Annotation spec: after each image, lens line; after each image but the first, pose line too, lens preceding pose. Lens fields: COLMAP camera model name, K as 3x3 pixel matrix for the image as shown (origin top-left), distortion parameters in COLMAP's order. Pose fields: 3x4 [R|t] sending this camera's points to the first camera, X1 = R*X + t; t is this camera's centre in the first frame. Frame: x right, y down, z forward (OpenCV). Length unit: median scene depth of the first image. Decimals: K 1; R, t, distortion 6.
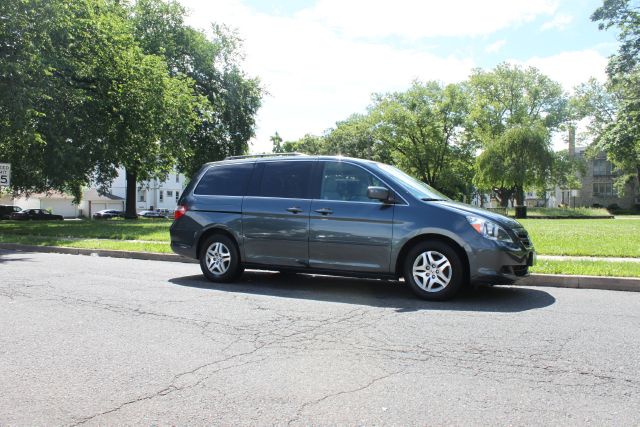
lens RADIAL K [[530.5, 0, 311.5], [0, 530.5, 224.6], [0, 0, 1]] dist [-0.147670, 0.091992]
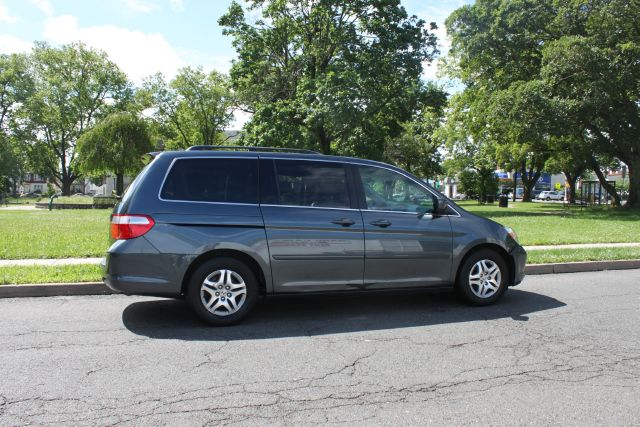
lens RADIAL K [[530.5, 0, 325.3], [0, 530.5, 212.2], [0, 0, 1]] dist [-0.147670, 0.091992]
pose [[0.639324, -0.015441, 0.768783, -0.159749], [0.011475, 0.999879, 0.010540, -0.012153], [-0.768852, 0.002083, 0.639423, 0.116047]]
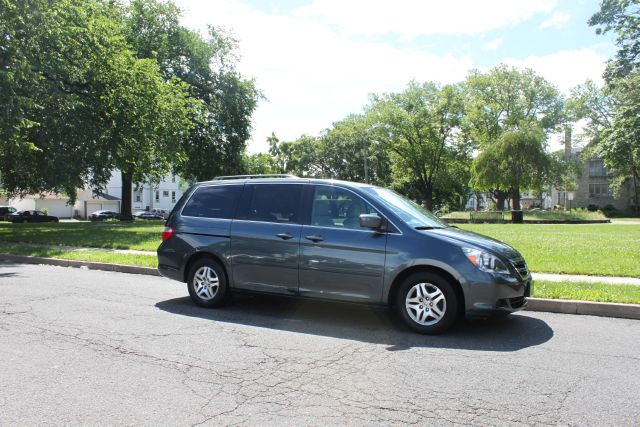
lens RADIAL K [[530.5, 0, 313.9], [0, 530.5, 225.0], [0, 0, 1]] dist [-0.147670, 0.091992]
pose [[0.999943, 0.001909, 0.010551, 0.002734], [-0.001939, 0.999994, 0.002805, -0.011782], [-0.010546, -0.002825, 0.999940, 0.007877]]
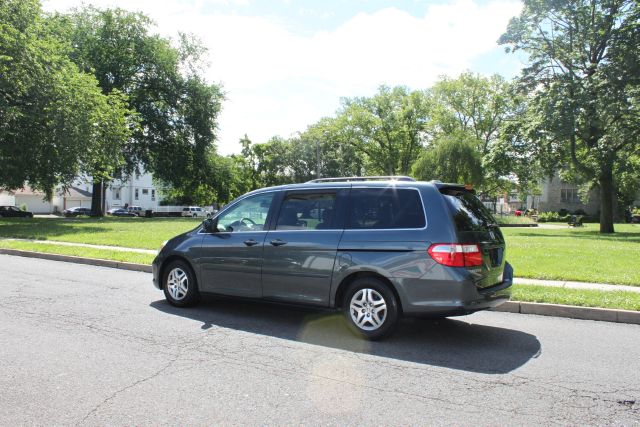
lens RADIAL K [[530.5, 0, 300.5], [0, 530.5, 212.4], [0, 0, 1]] dist [-0.147670, 0.091992]
pose [[0.999805, 0.018498, 0.006879, 0.107470], [-0.018356, 0.999630, -0.020078, -0.014591], [-0.007248, 0.019948, 0.999775, -0.070865]]
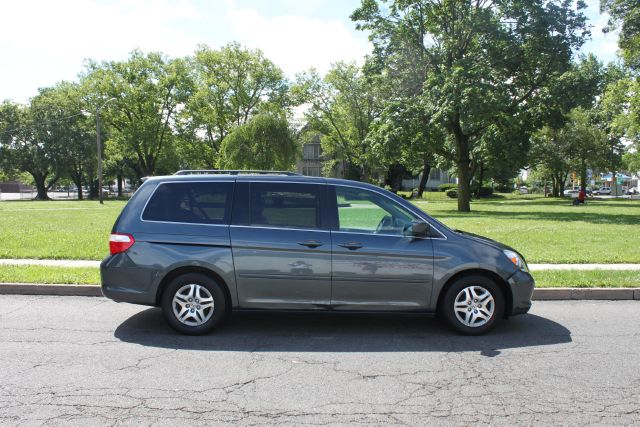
lens RADIAL K [[556.8, 0, 321.5], [0, 556.8, 219.2], [0, 0, 1]] dist [-0.139179, 0.086563]
pose [[0.846041, -0.017692, 0.532824, -0.114048], [0.003243, 0.999602, 0.028041, -0.021225], [-0.533108, -0.021996, 0.845761, 0.057175]]
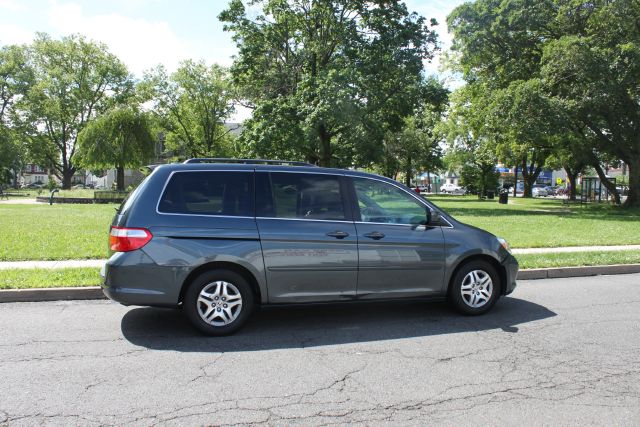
lens RADIAL K [[530.5, 0, 325.7], [0, 530.5, 212.1], [0, 0, 1]] dist [-0.147670, 0.091992]
pose [[0.639909, -0.021534, 0.768149, -0.161134], [0.004366, 0.999693, 0.024388, -0.019526], [-0.768438, -0.012252, 0.639807, 0.111857]]
